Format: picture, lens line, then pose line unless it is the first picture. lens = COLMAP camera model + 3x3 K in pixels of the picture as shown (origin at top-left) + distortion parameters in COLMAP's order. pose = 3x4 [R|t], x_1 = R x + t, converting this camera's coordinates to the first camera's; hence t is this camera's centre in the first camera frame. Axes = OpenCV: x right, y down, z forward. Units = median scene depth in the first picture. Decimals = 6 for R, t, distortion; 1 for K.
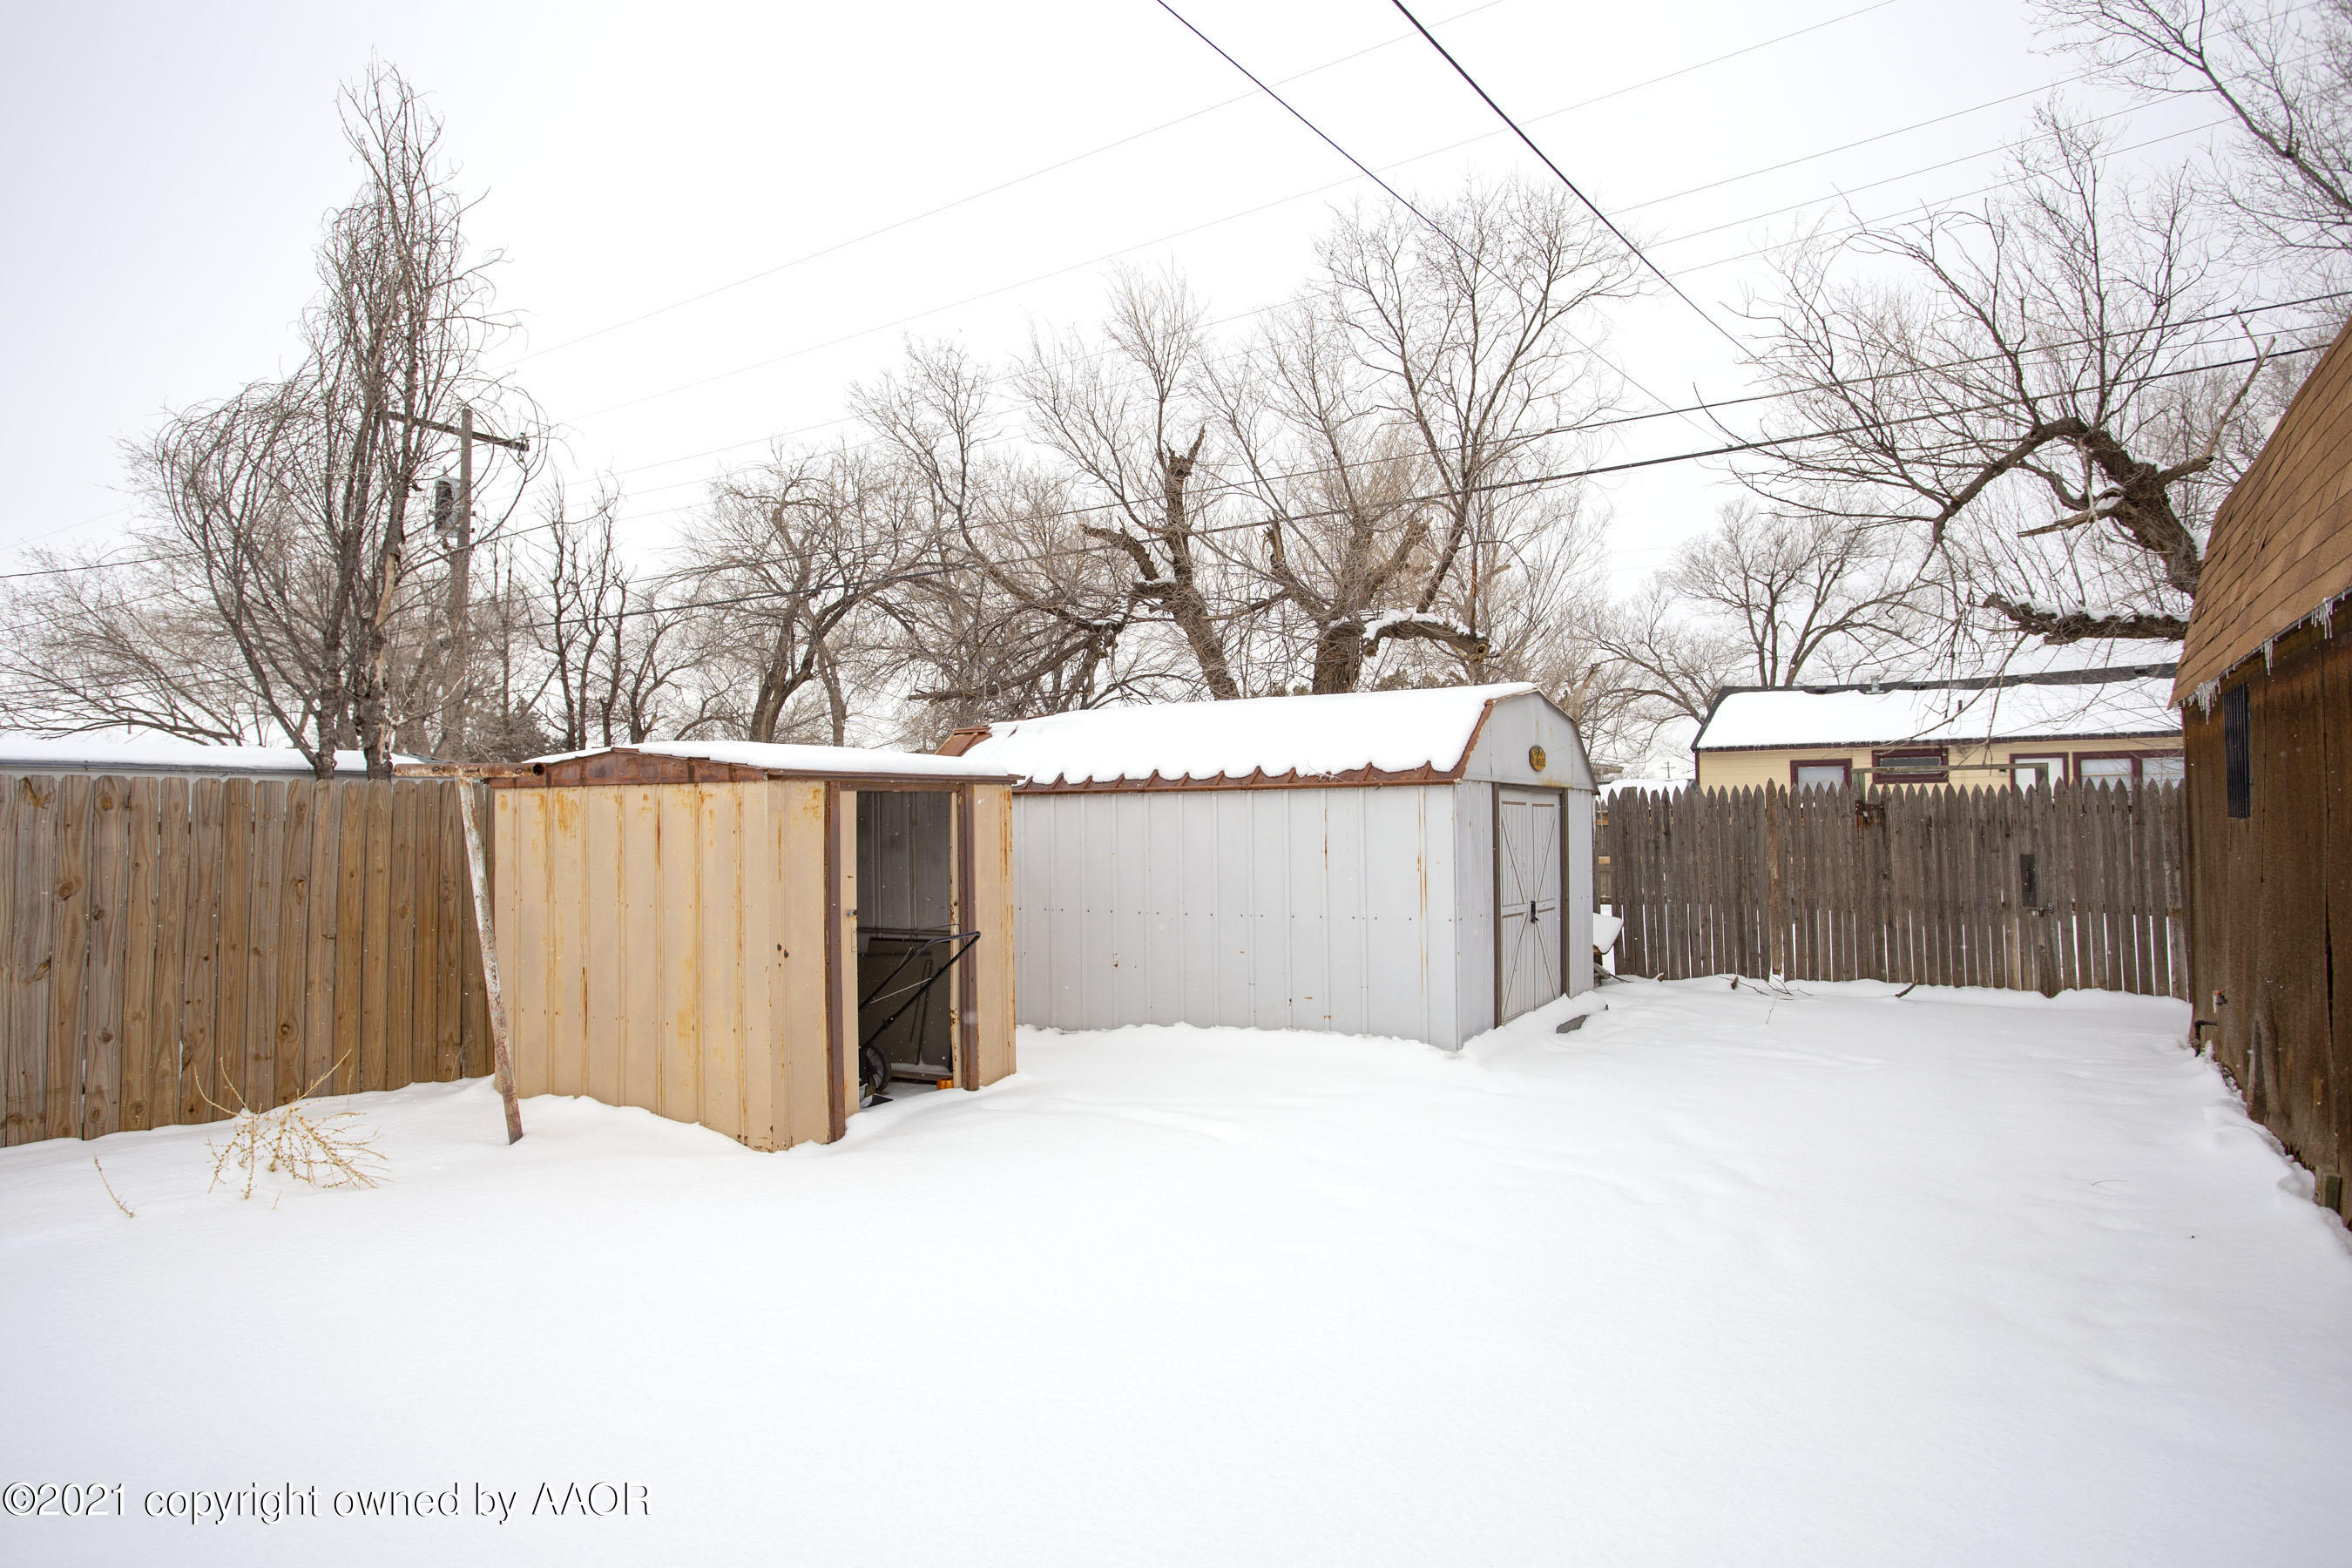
lens RADIAL K [[1425.2, 0, 1165.7], [0, 1425.2, 765.2], [0, 0, 1]] dist [-0.059740, 0.047592]
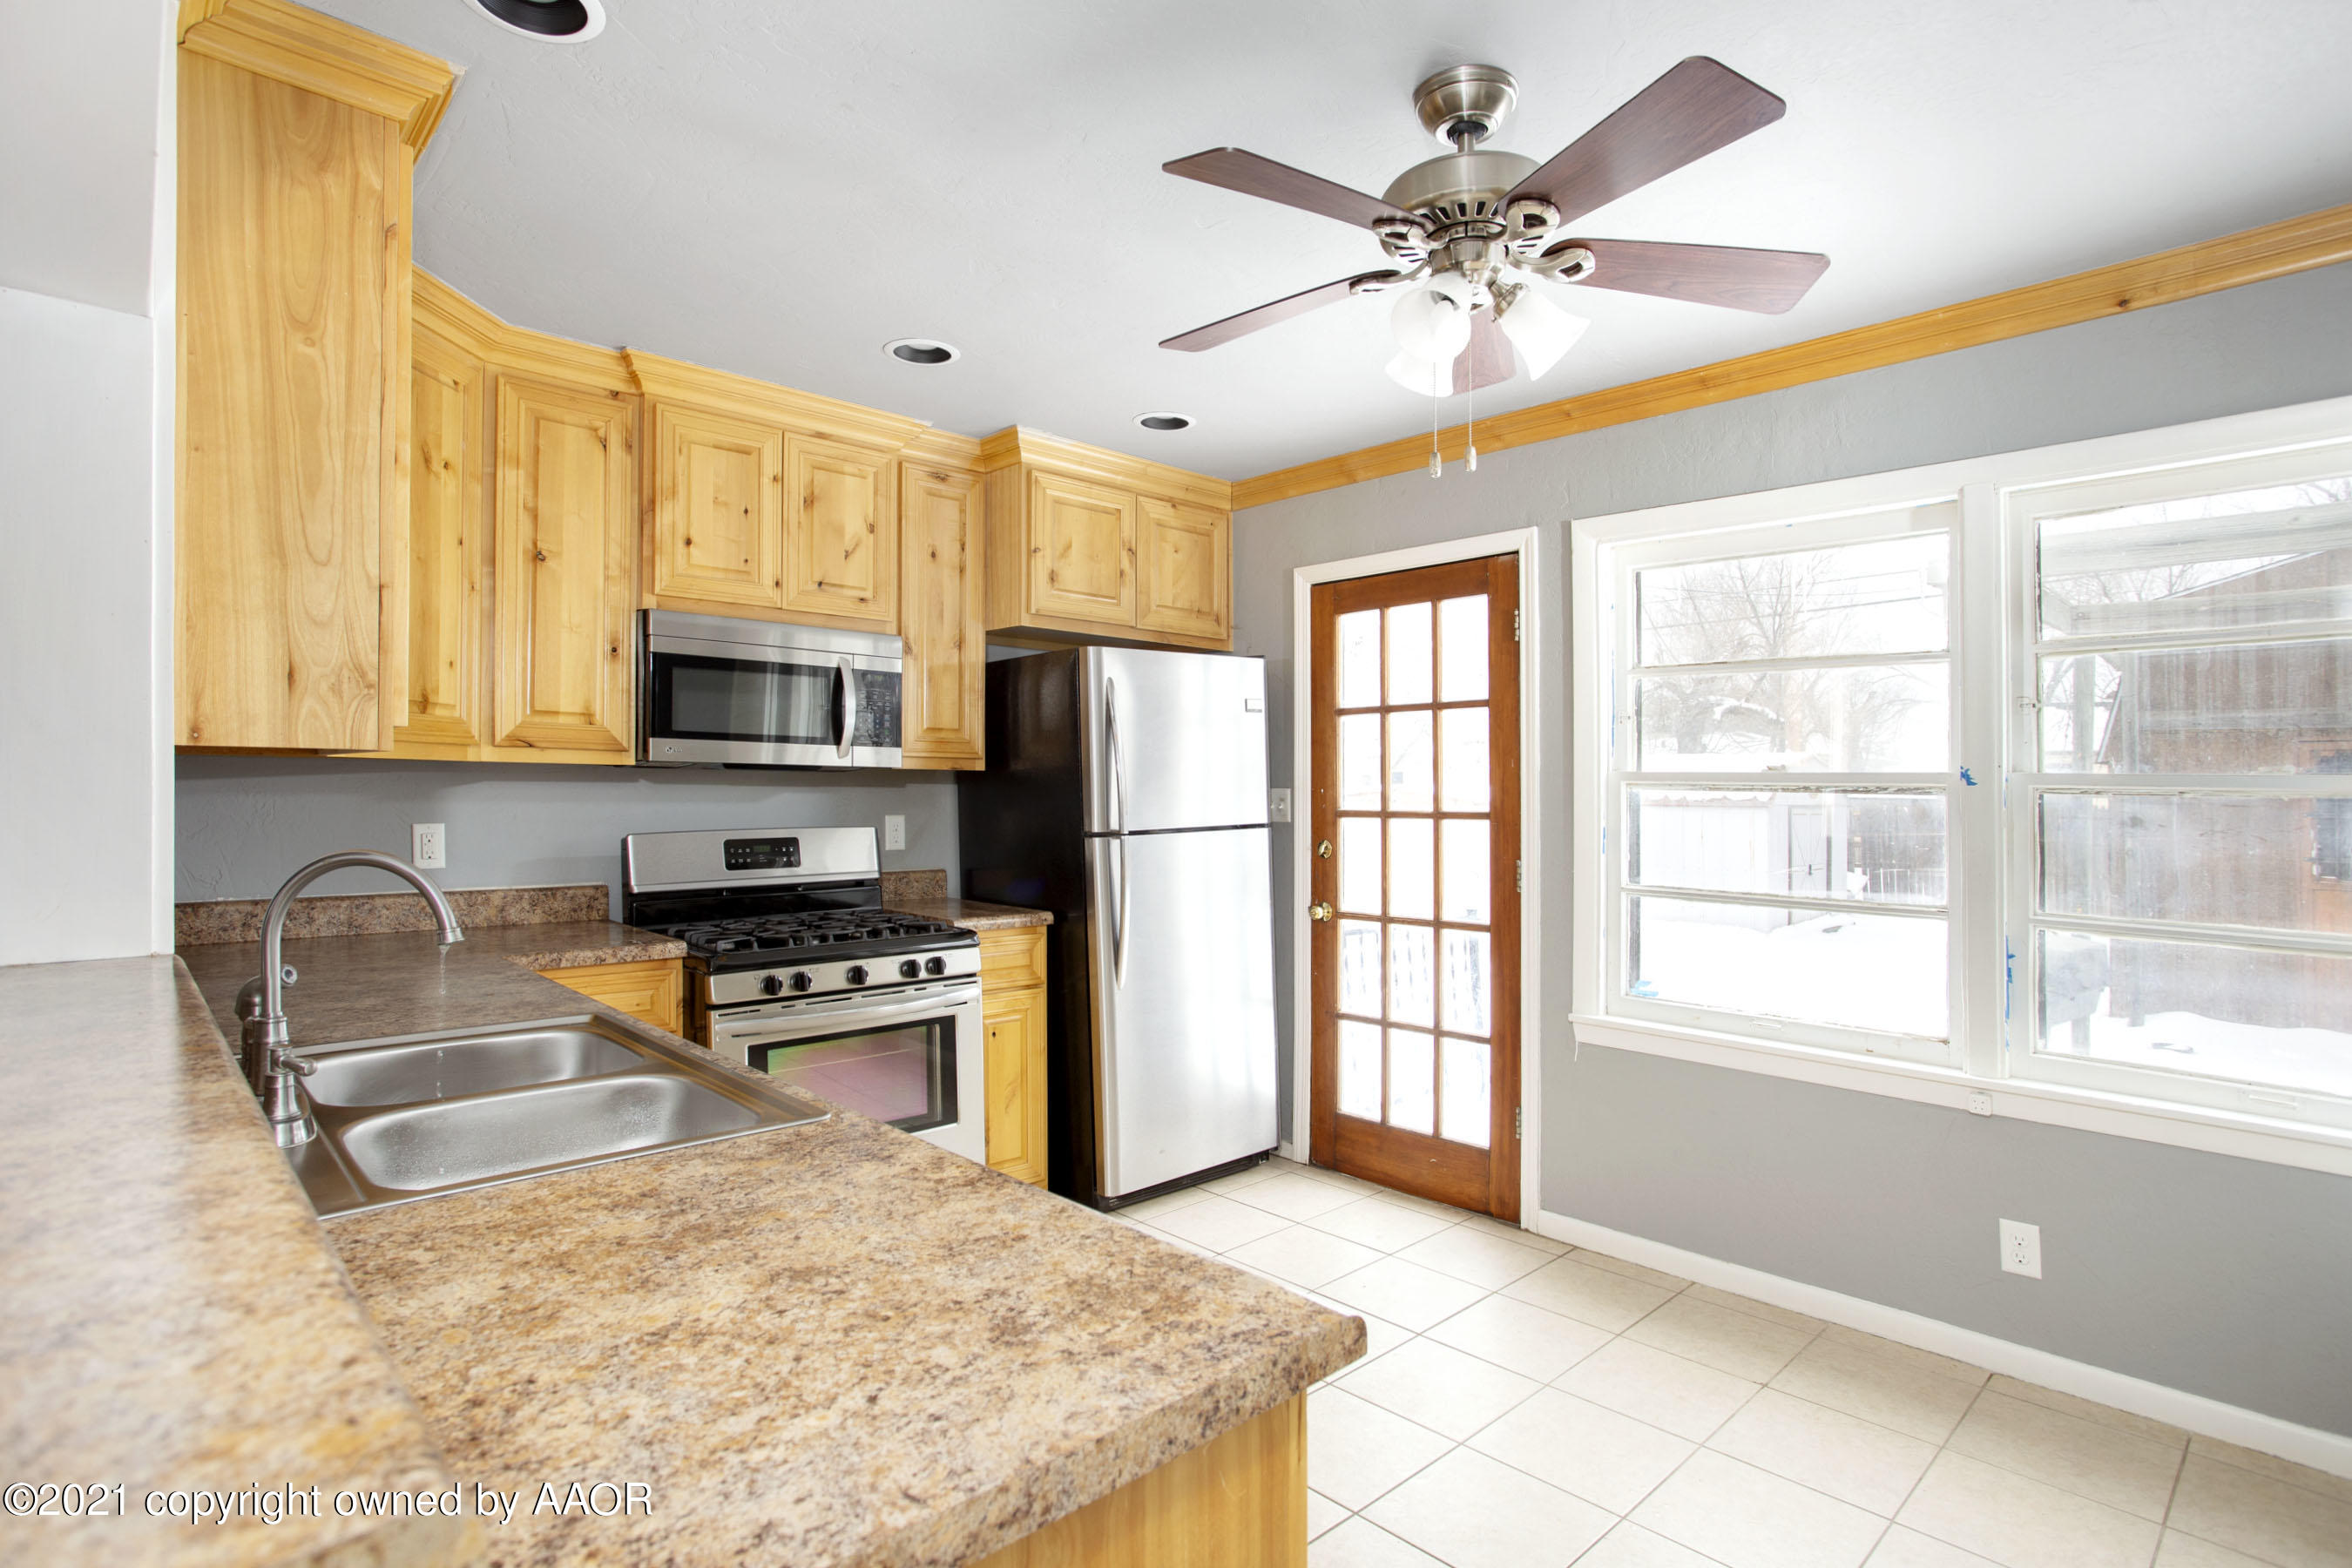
lens RADIAL K [[1160.8, 0, 1175.4], [0, 1160.8, 774.5], [0, 0, 1]] dist [-0.082564, 0.037183]
pose [[0.963341, 0.006887, -0.268192, -0.143642], [0.001061, 0.999565, 0.029481, -0.064843], [0.268279, -0.028685, 0.962914, -0.642482]]
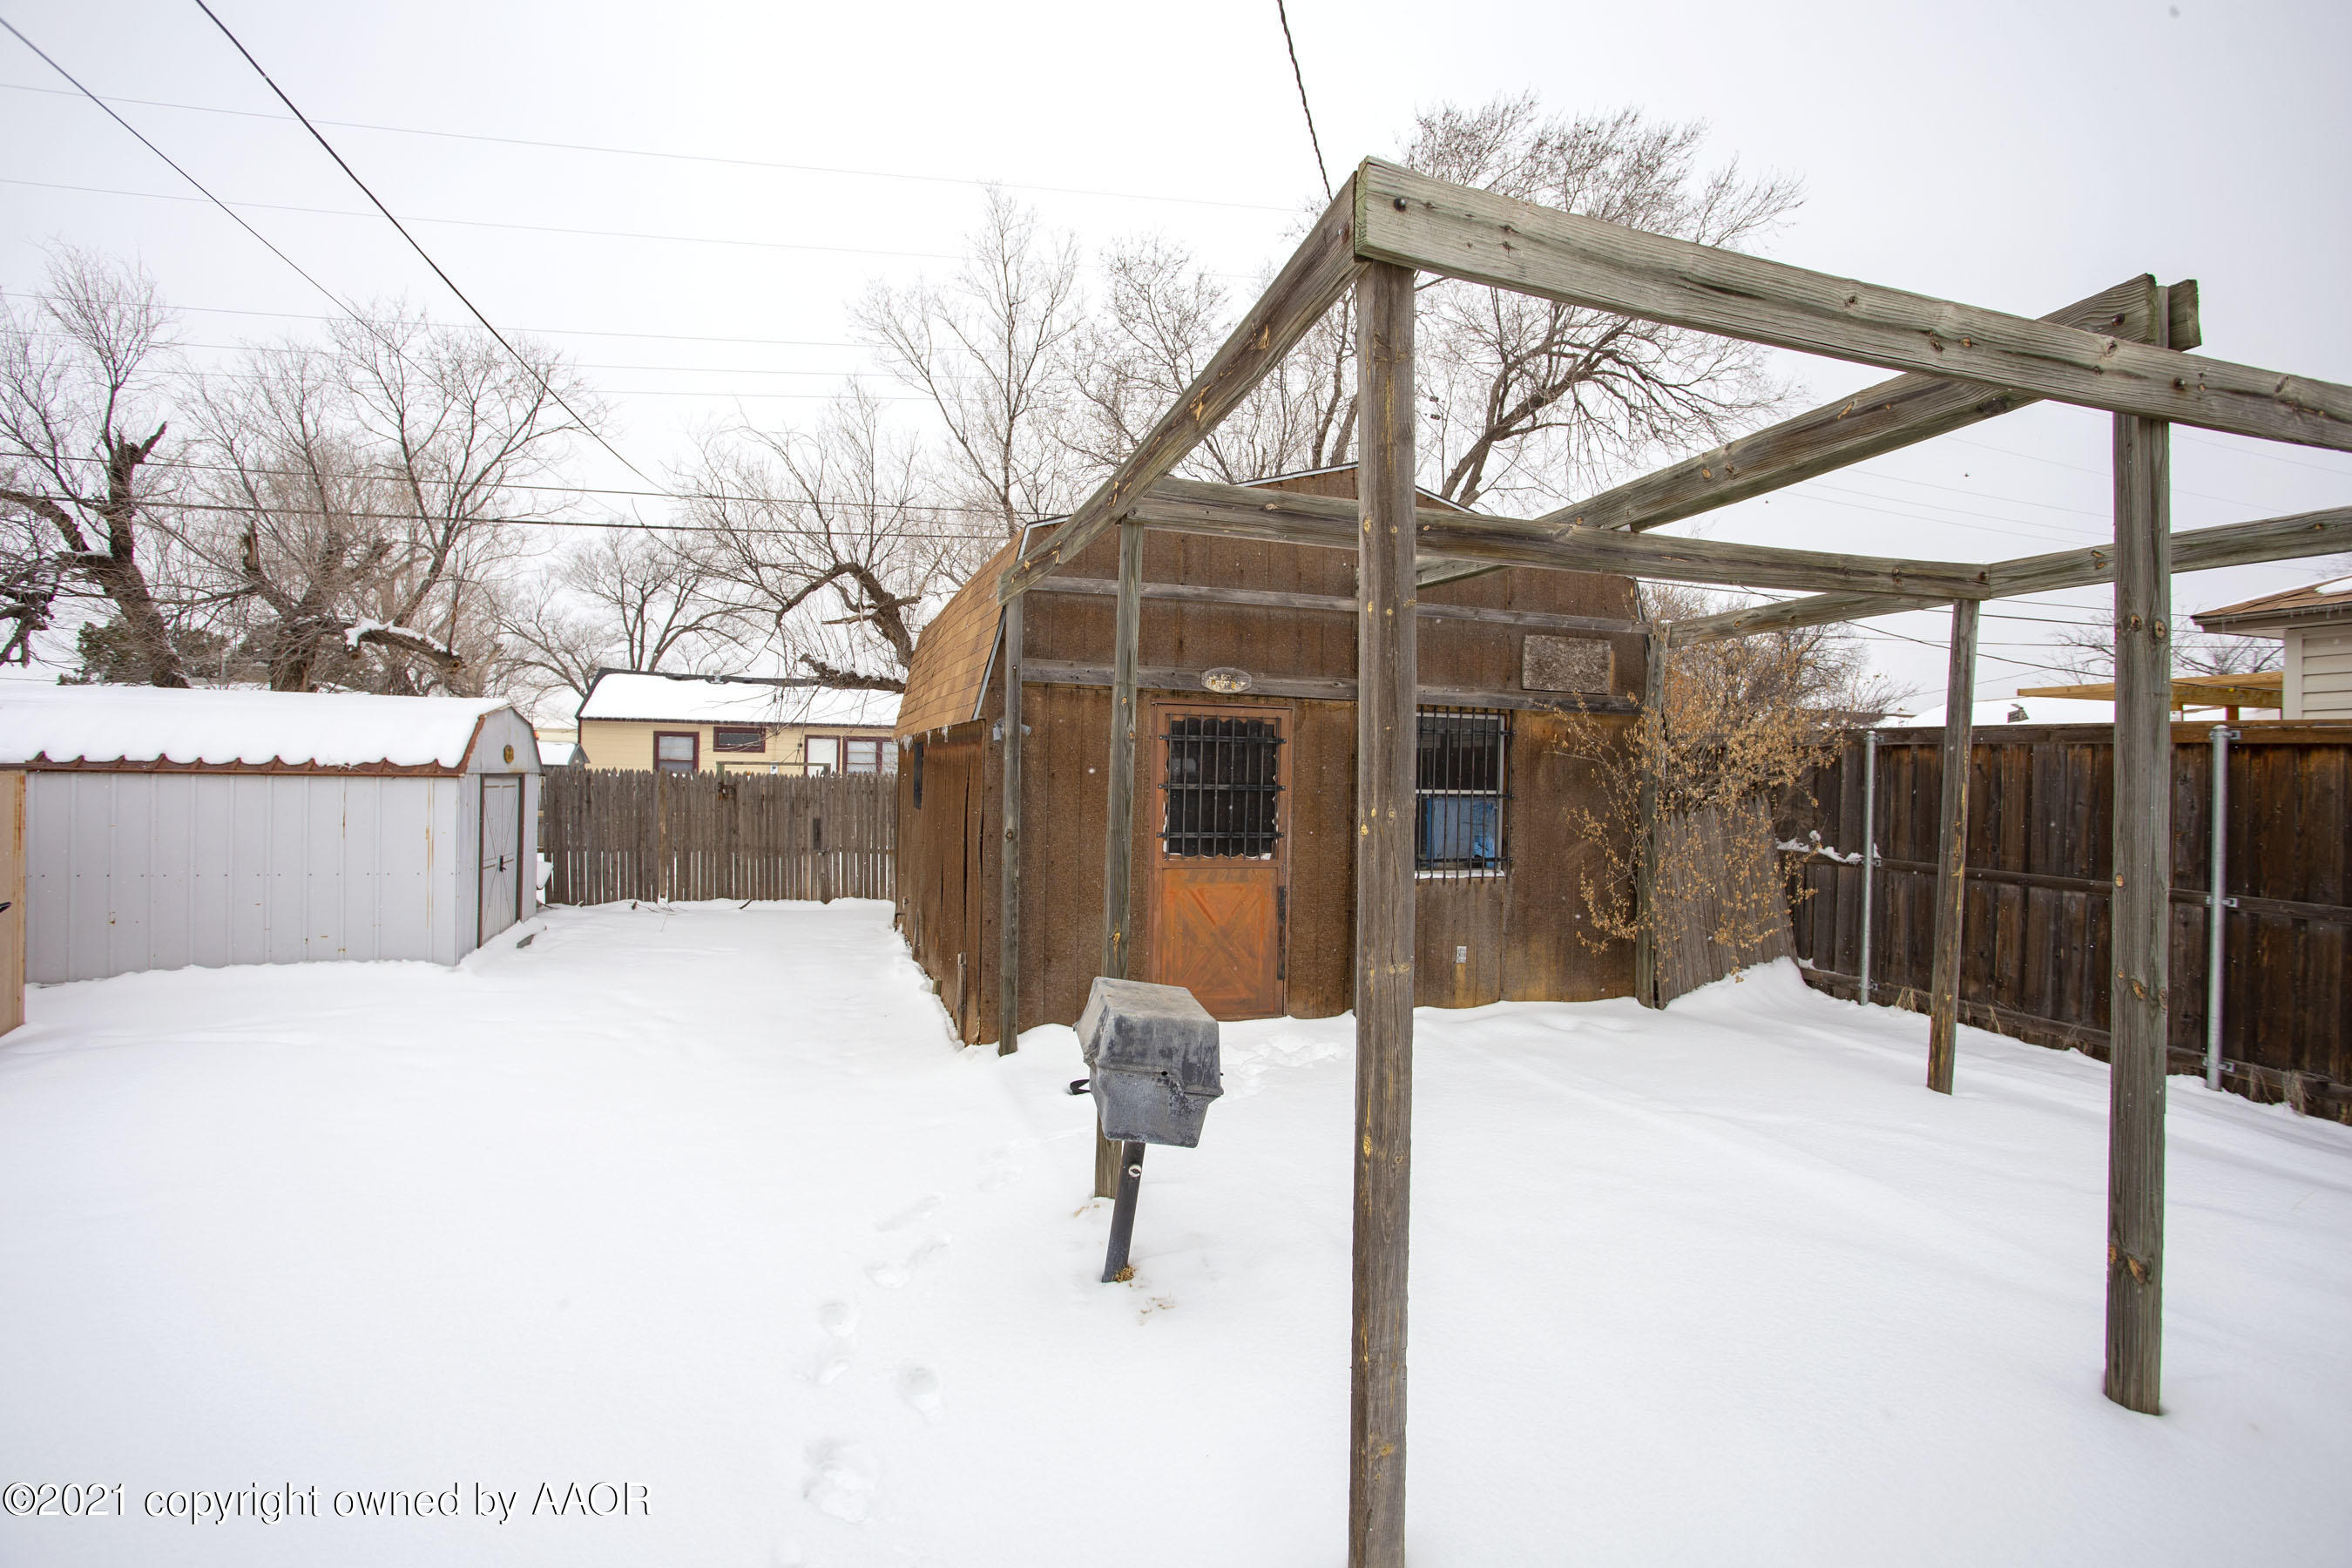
lens RADIAL K [[1160.8, 0, 1175.4], [0, 1160.8, 774.5], [0, 0, 1]] dist [-0.082564, 0.037183]
pose [[0.654347, 0.019442, 0.755944, -0.130717], [-0.054594, 0.998275, 0.021582, -0.038455], [-0.754221, -0.055392, 0.654280, -0.194831]]
